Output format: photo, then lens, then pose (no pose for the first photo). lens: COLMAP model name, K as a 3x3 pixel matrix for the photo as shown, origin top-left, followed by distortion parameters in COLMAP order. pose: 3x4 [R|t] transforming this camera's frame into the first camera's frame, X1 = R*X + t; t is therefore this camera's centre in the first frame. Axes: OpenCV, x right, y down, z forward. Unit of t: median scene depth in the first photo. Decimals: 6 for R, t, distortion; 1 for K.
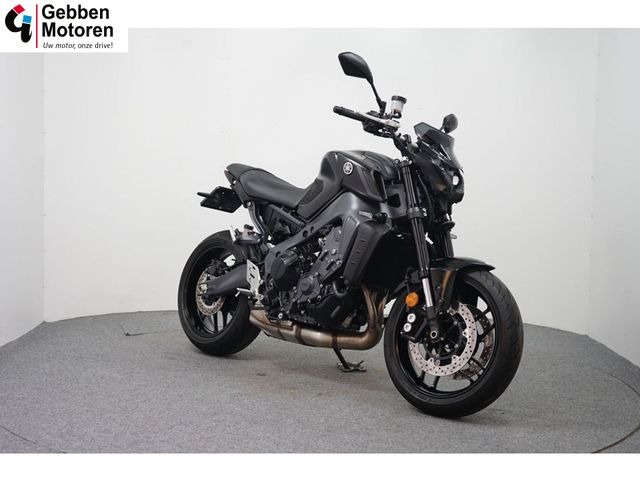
lens RADIAL K [[890.1, 0, 320.0], [0, 890.1, 240.0], [0, 0, 1]] dist [0.003092, 0.005608]
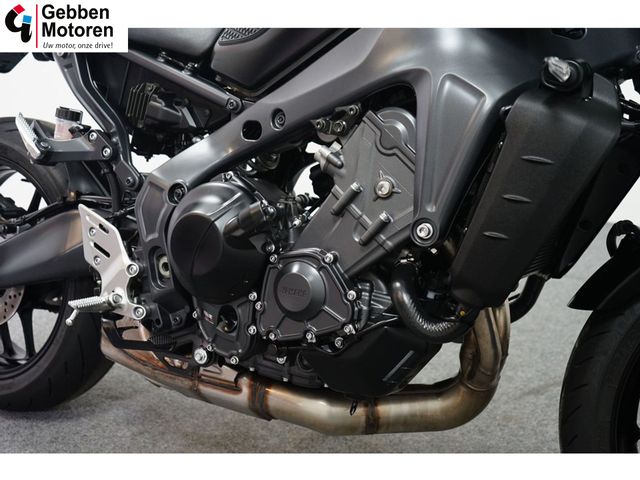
lens RADIAL K [[780.9, 0, 320.0], [0, 780.9, 240.0], [0, 0, 1]] dist [0.016399, 0.023266]
pose [[0.954149, -0.118781, 0.274754, -0.079433], [0.059240, 0.974674, 0.215643, -0.028672], [-0.293410, -0.189479, 0.937021, 0.678977]]
